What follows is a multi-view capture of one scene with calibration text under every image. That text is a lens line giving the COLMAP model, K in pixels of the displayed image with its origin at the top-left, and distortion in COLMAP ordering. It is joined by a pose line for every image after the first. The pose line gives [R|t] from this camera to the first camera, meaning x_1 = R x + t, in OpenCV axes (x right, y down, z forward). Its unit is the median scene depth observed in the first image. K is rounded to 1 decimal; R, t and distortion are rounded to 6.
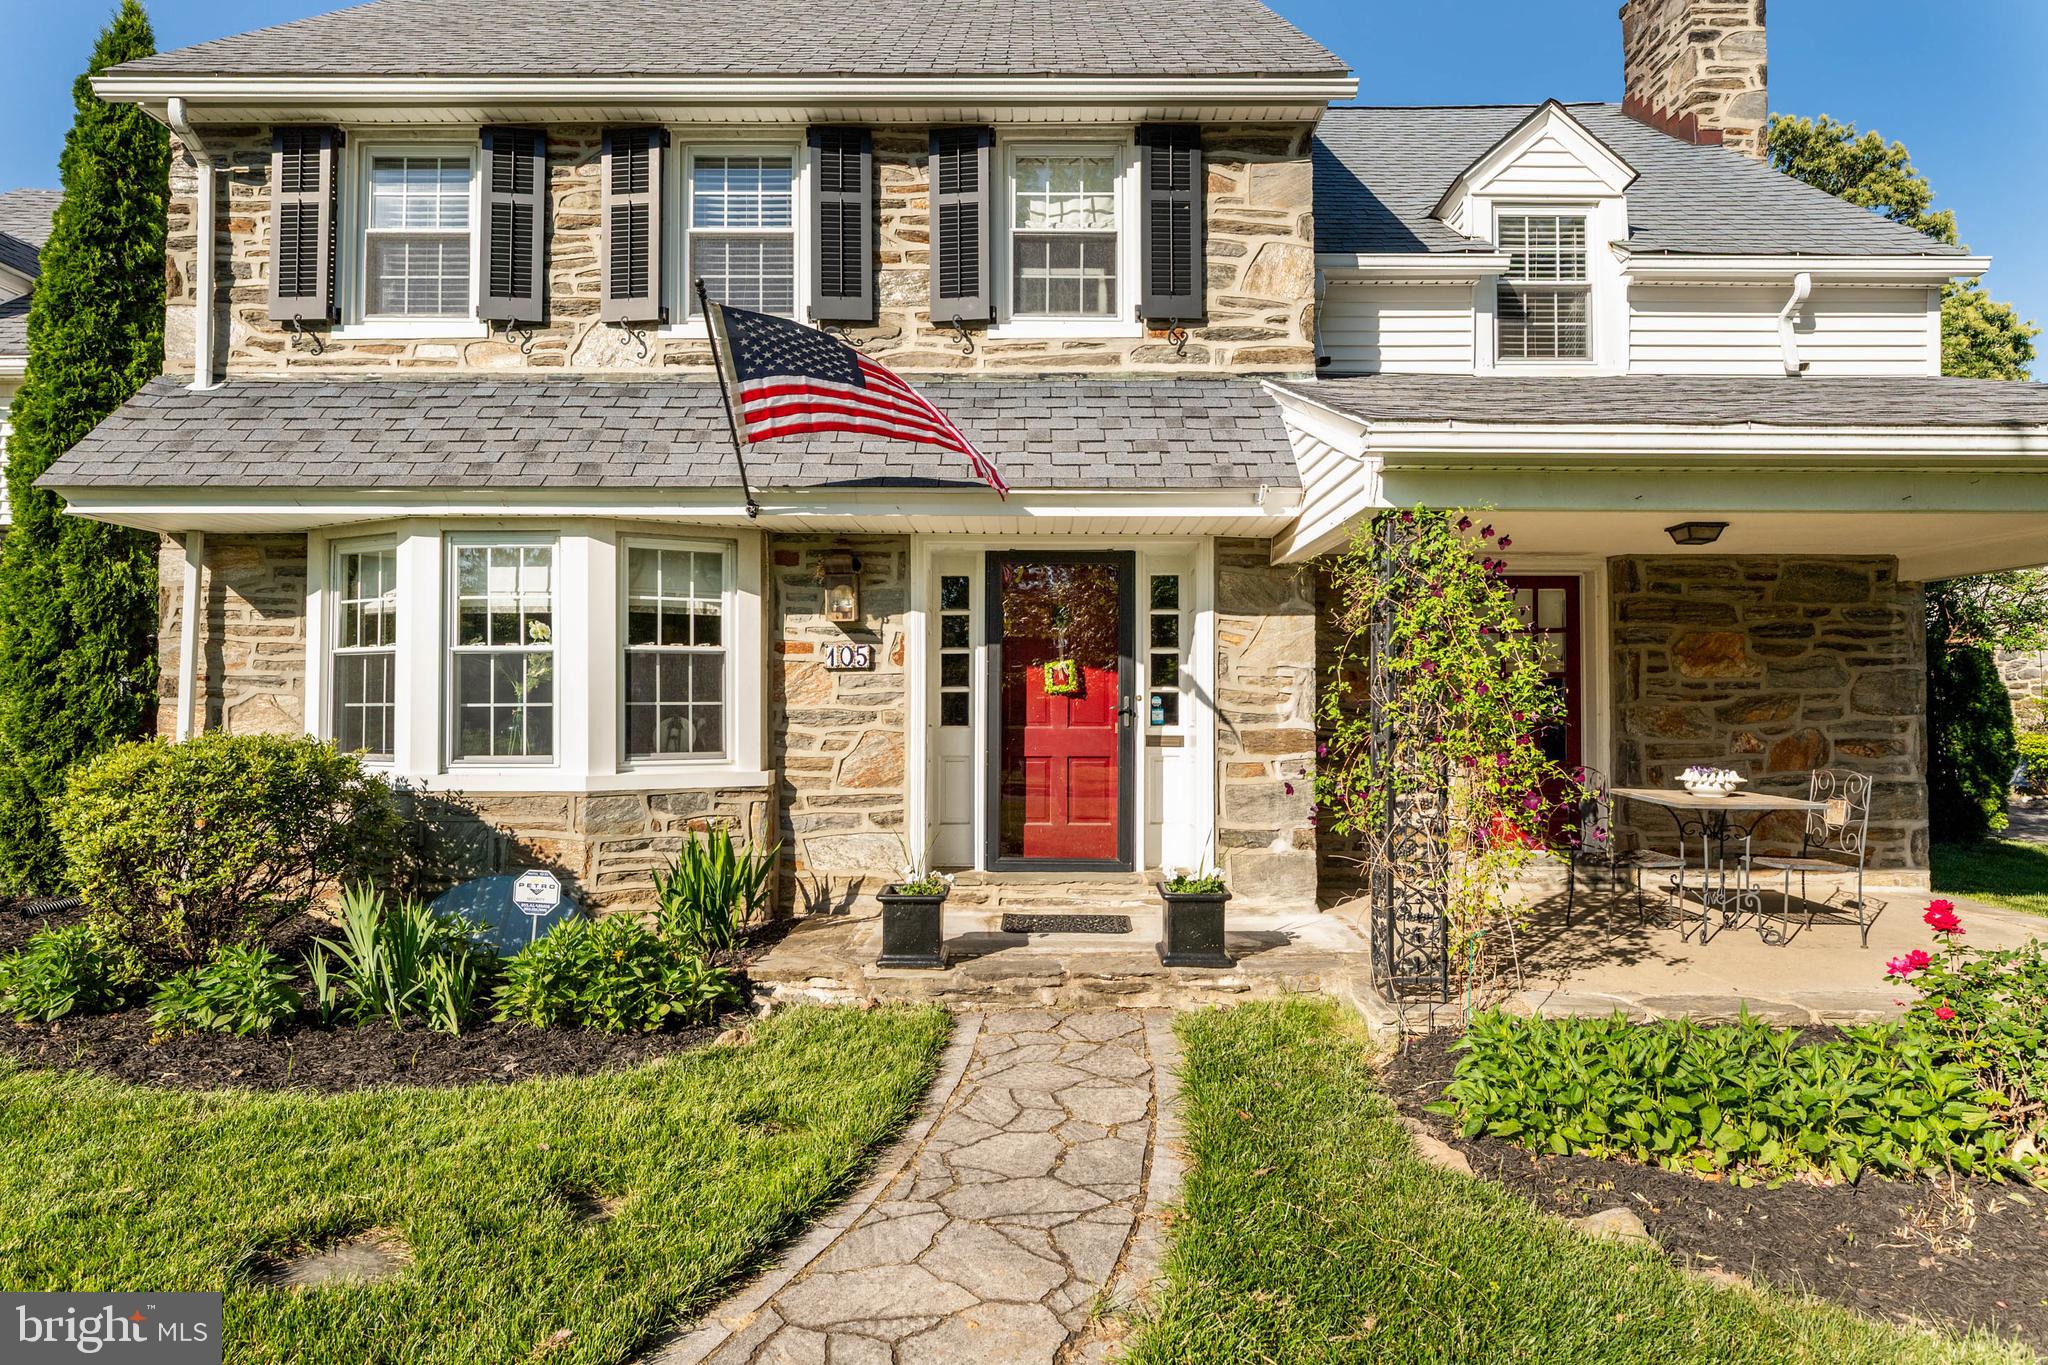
lens RADIAL K [[1158.5, 0, 1024.0], [0, 1158.5, 682.5], [0, 0, 1]] dist [0.000146, -0.000154]
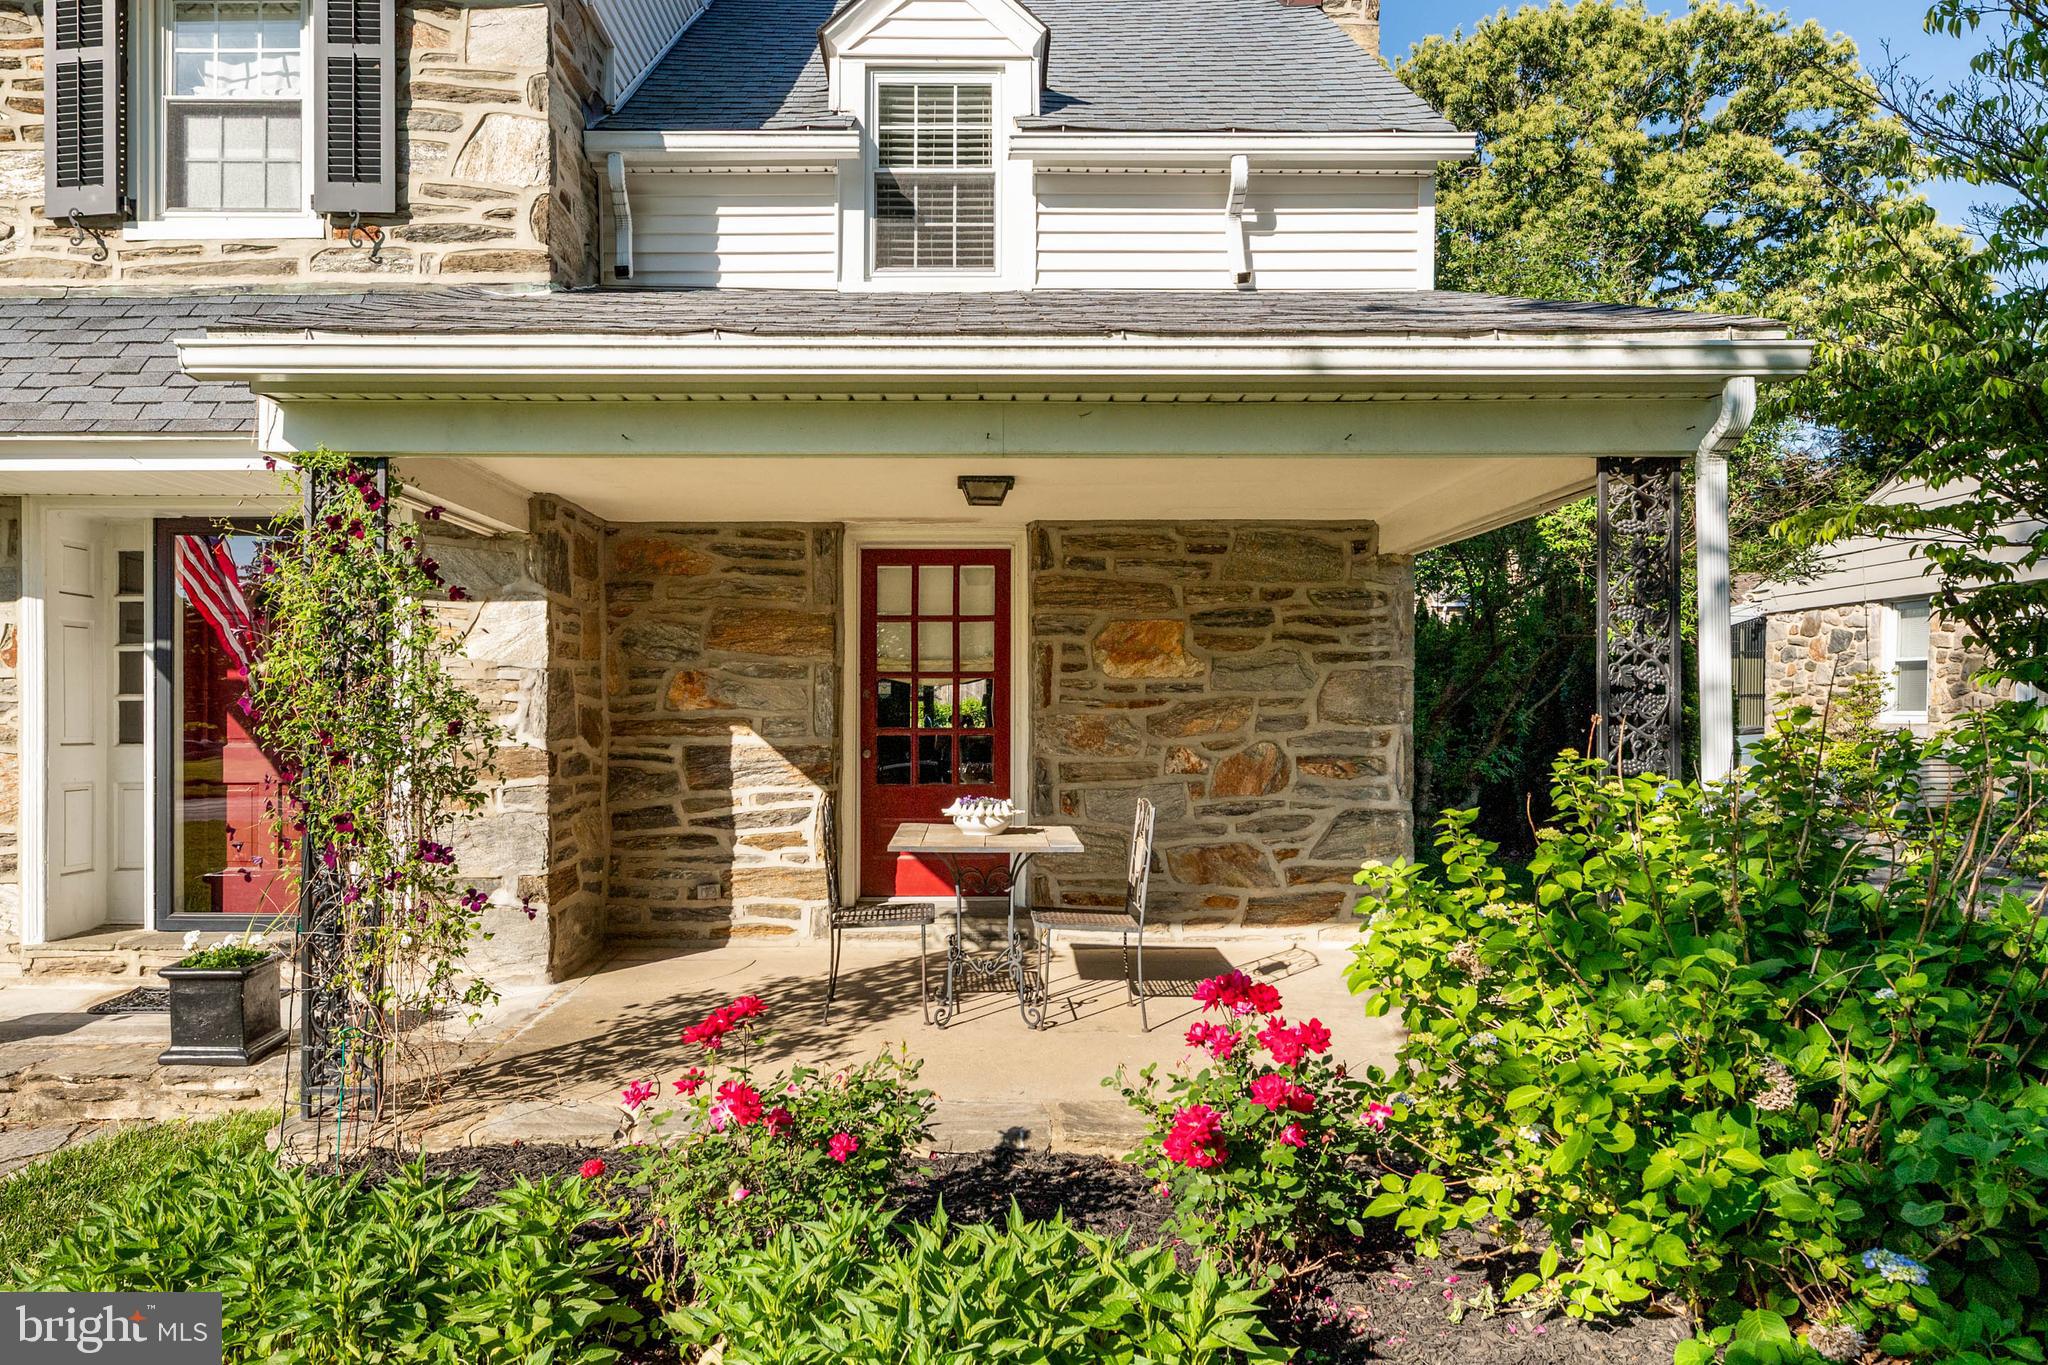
lens RADIAL K [[1335.4, 0, 1020.9], [0, 1335.4, 714.4], [0, 0, 1]] dist [0.000707, -0.001815]
pose [[0.999967, -0.004571, 0.006695, 0.508066], [0.004407, 0.999695, 0.024308, -0.001938], [-0.006804, -0.024278, 0.999682, 0.096427]]
